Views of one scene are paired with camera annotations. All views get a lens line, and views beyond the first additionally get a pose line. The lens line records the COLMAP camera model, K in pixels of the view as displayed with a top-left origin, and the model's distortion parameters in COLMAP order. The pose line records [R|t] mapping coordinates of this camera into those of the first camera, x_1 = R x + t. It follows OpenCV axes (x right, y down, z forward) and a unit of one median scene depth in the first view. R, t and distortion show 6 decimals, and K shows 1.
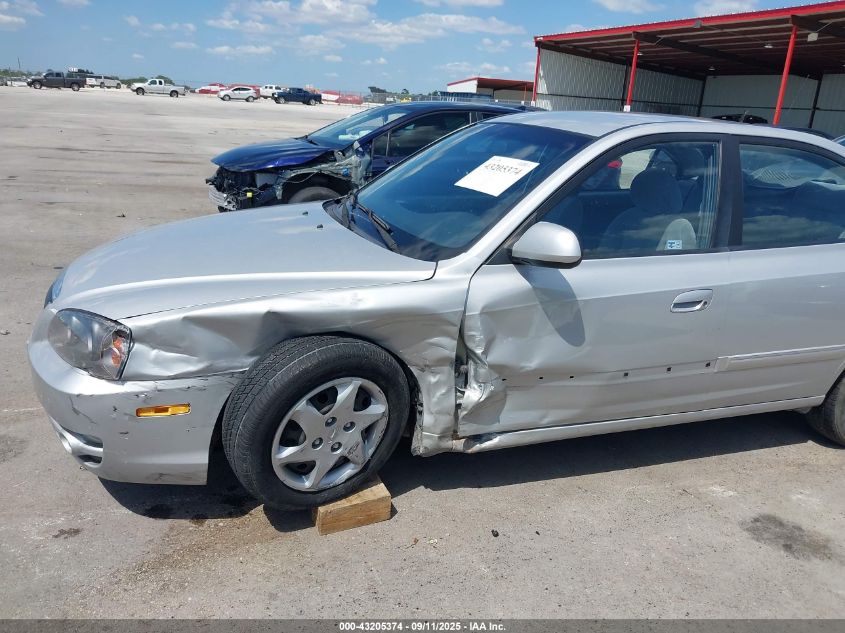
lens RADIAL K [[684.0, 0, 421.5], [0, 684.0, 308.9], [0, 0, 1]] dist [-0.009069, -0.001810]
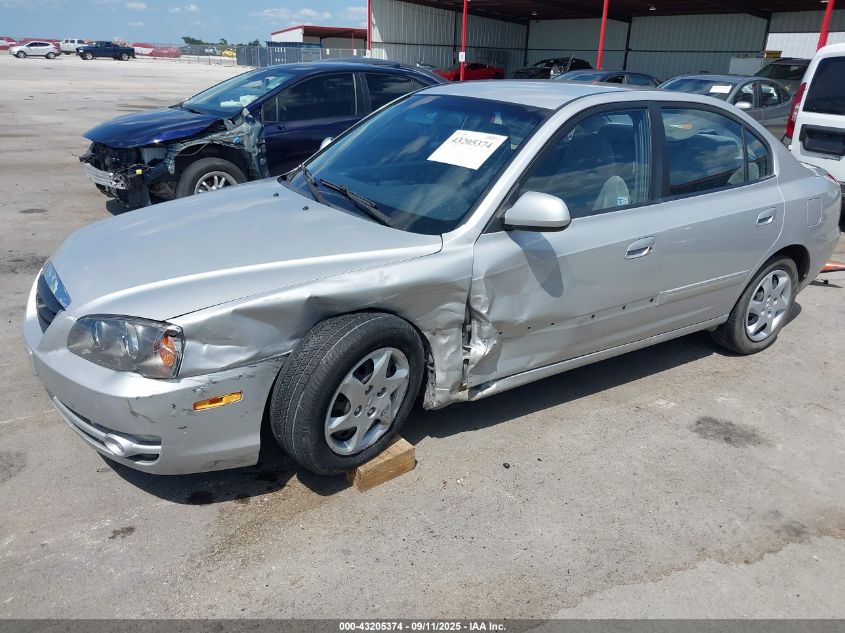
lens RADIAL K [[680.3, 0, 422.5], [0, 680.3, 316.5], [0, 0, 1]] dist [0.002240, -0.008228]
pose [[0.969688, -0.112747, 0.216778, -0.234908], [0.094962, 0.991330, 0.090814, -0.036739], [-0.225137, -0.067476, 0.971988, -0.062384]]
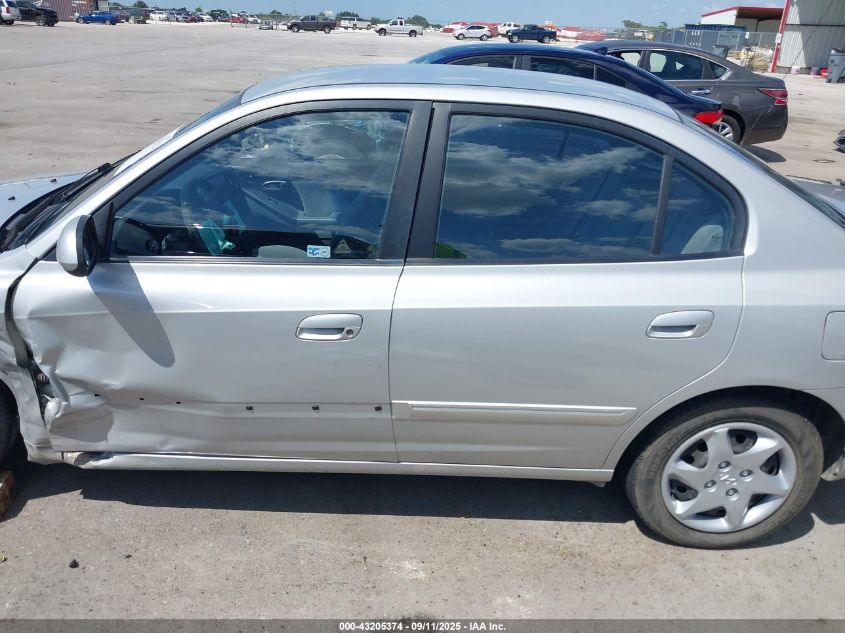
lens RADIAL K [[680.3, 0, 422.5], [0, 680.3, 316.5], [0, 0, 1]] dist [0.002240, -0.008228]
pose [[0.939903, 0.108776, -0.323650, 0.735833], [-0.078105, 0.991259, 0.106330, -0.111210], [0.332387, -0.074661, 0.940183, 0.326402]]
